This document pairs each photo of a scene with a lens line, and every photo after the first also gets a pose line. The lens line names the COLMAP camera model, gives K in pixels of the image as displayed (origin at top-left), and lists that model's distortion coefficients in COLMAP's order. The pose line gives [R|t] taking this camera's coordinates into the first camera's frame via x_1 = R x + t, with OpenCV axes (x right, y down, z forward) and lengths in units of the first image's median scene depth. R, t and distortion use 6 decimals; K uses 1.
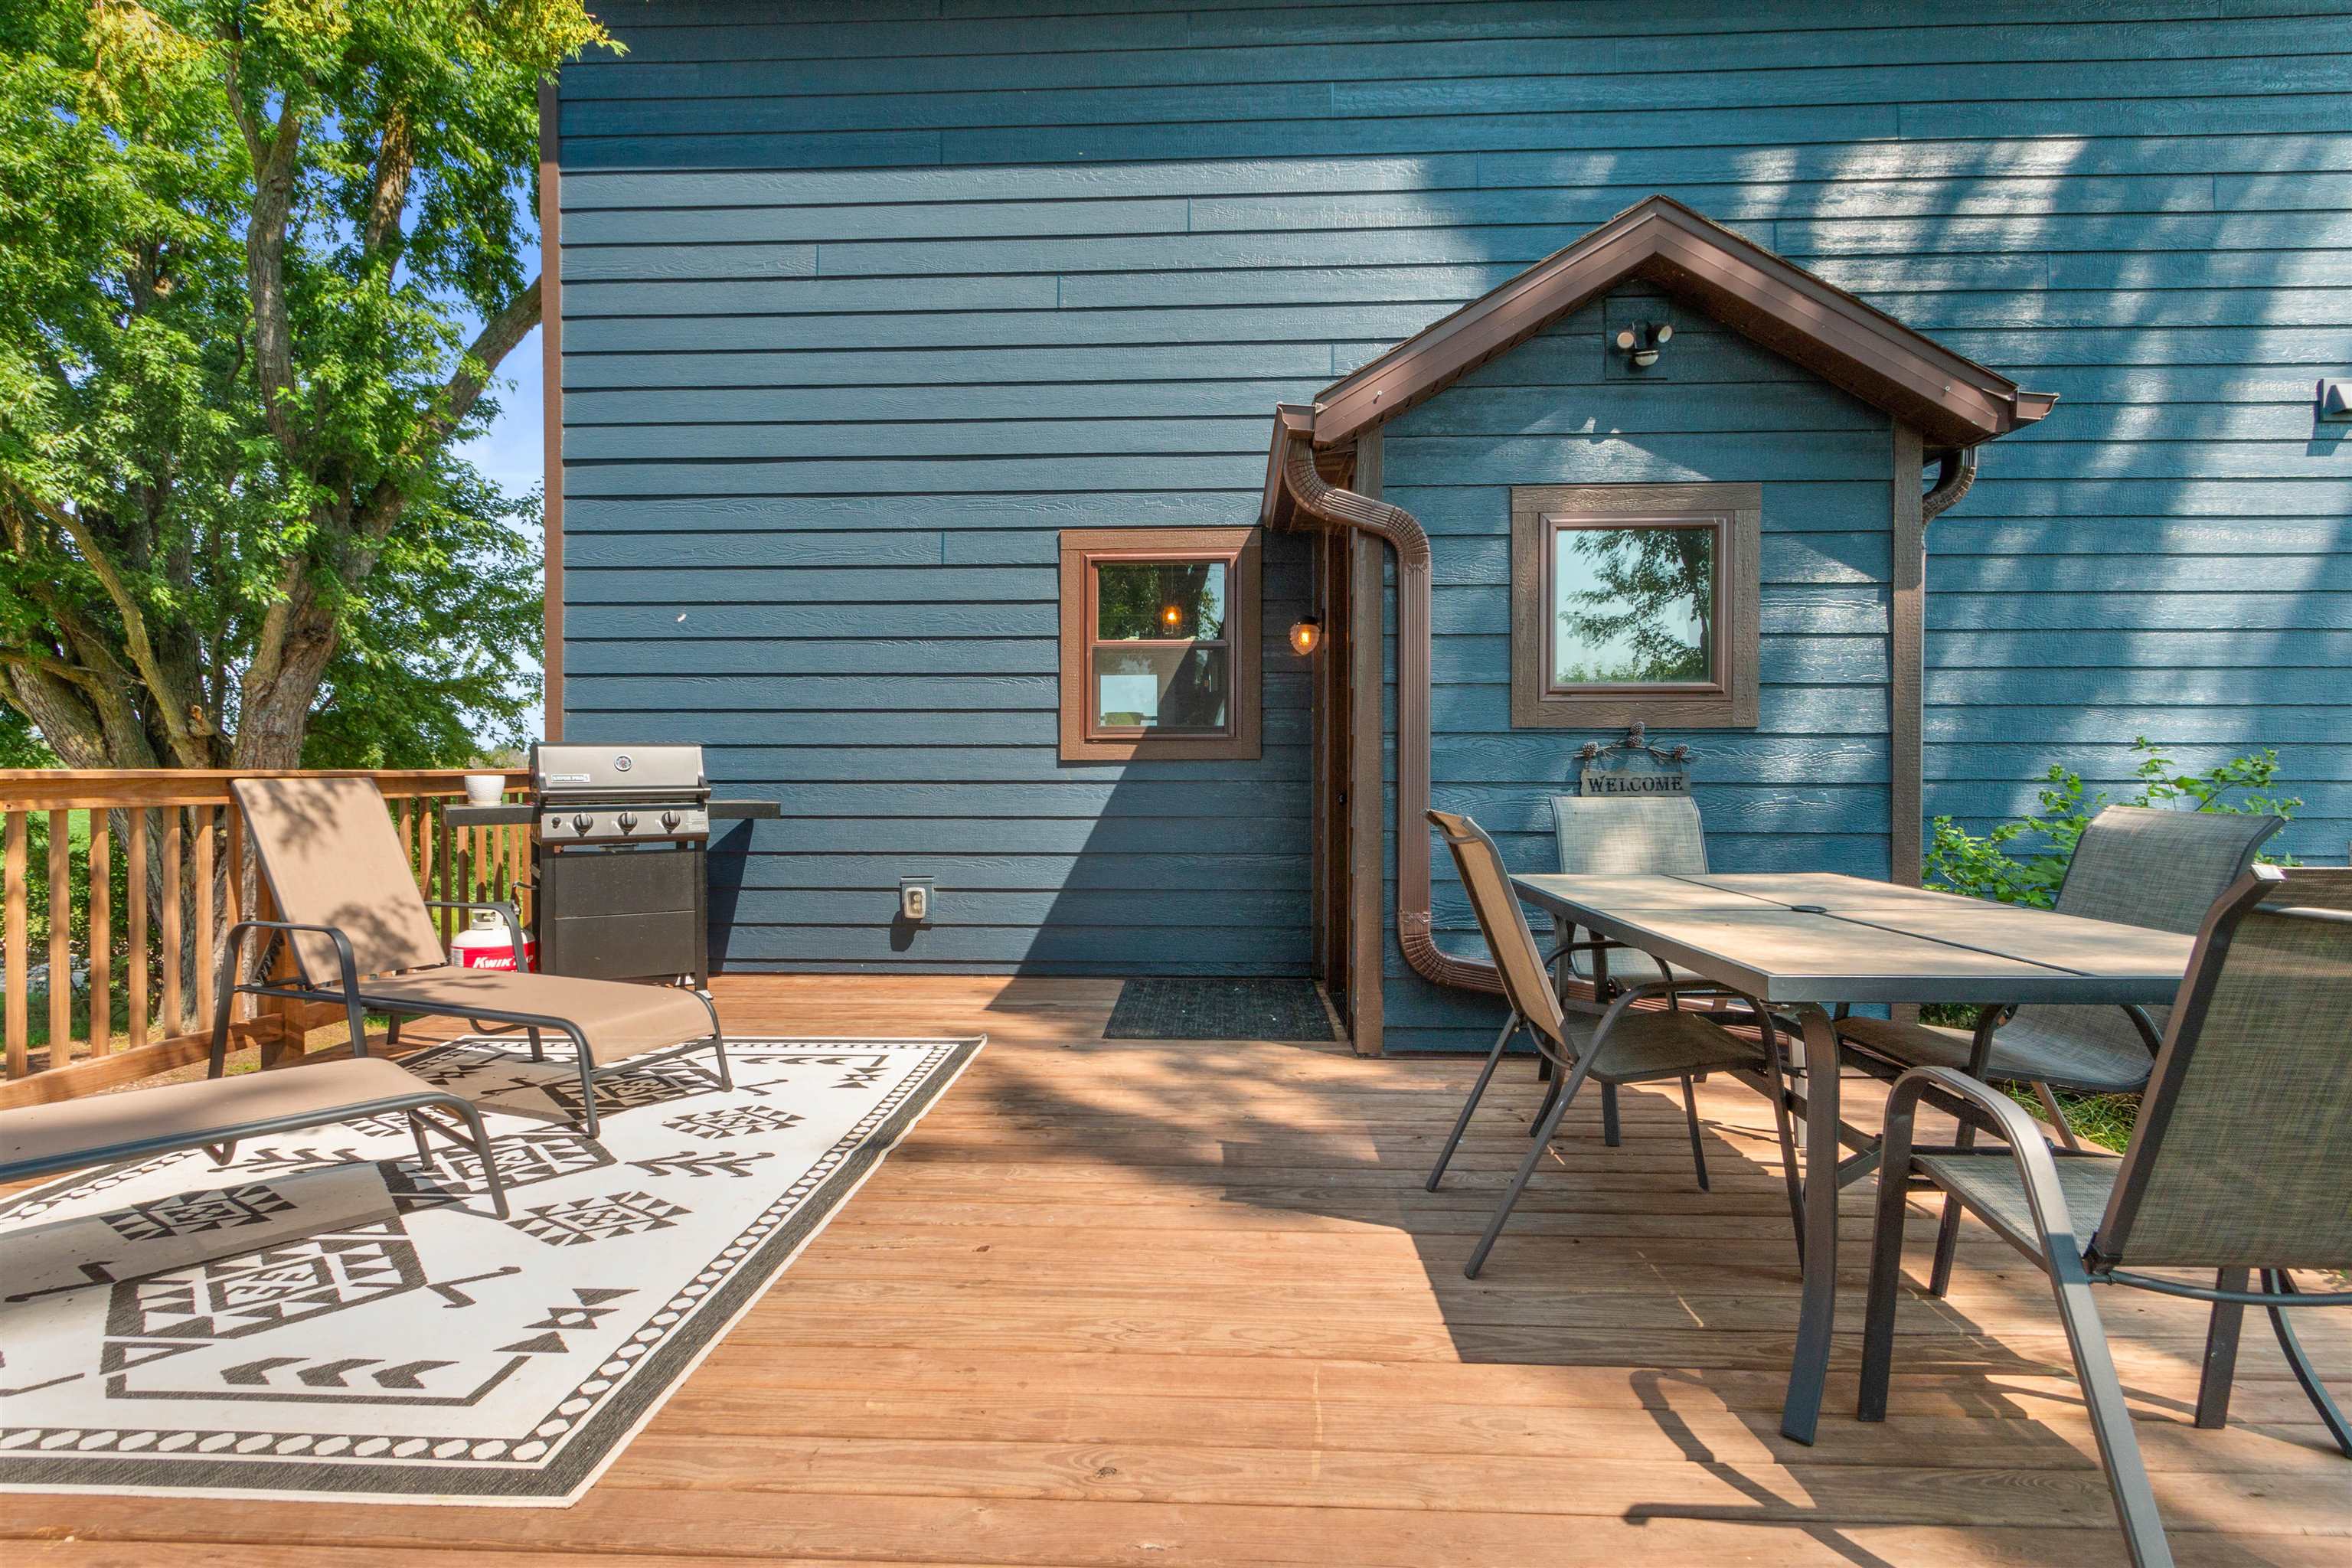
lens RADIAL K [[1237.0, 0, 1176.0], [0, 1237.0, 784.0], [0, 0, 1]] dist [0.014271, -0.015353]
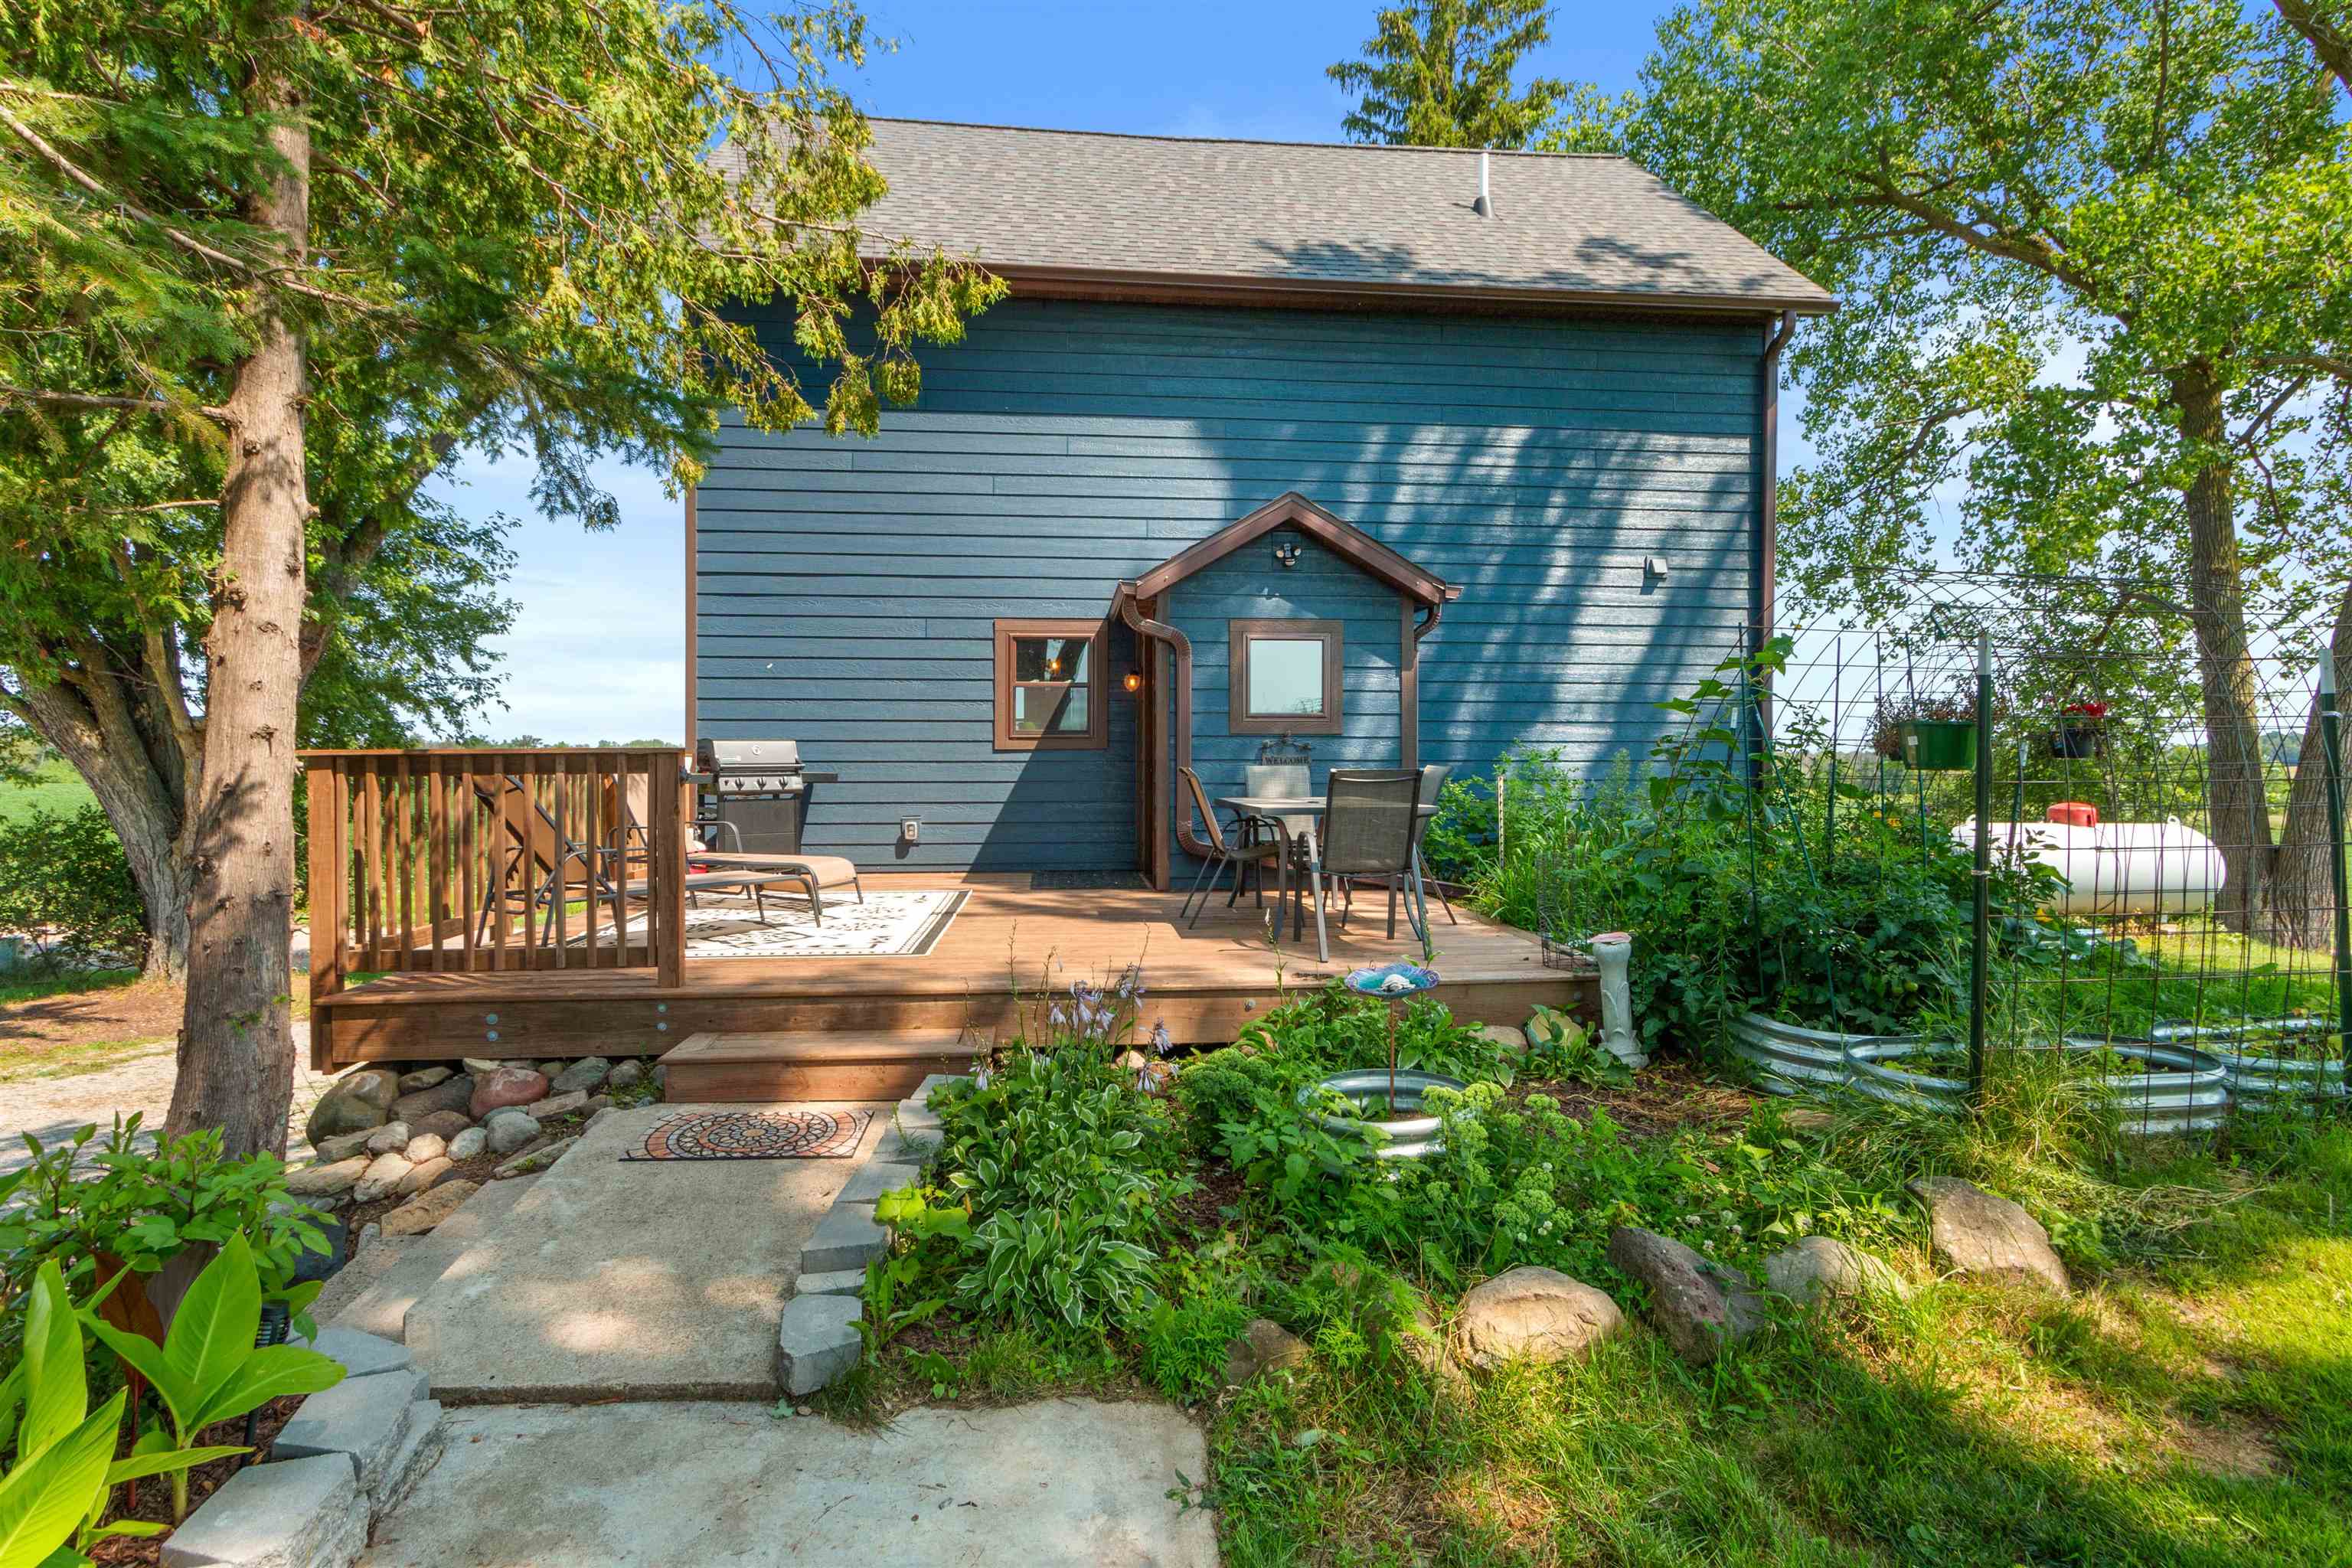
lens RADIAL K [[1237.0, 0, 1176.0], [0, 1237.0, 784.0], [0, 0, 1]] dist [0.014271, -0.015353]
pose [[0.990357, -0.002903, 0.138510, -0.086750], [0.002078, 0.999979, 0.006100, 0.021538], [-0.138525, -0.005753, 0.990342, -0.842399]]
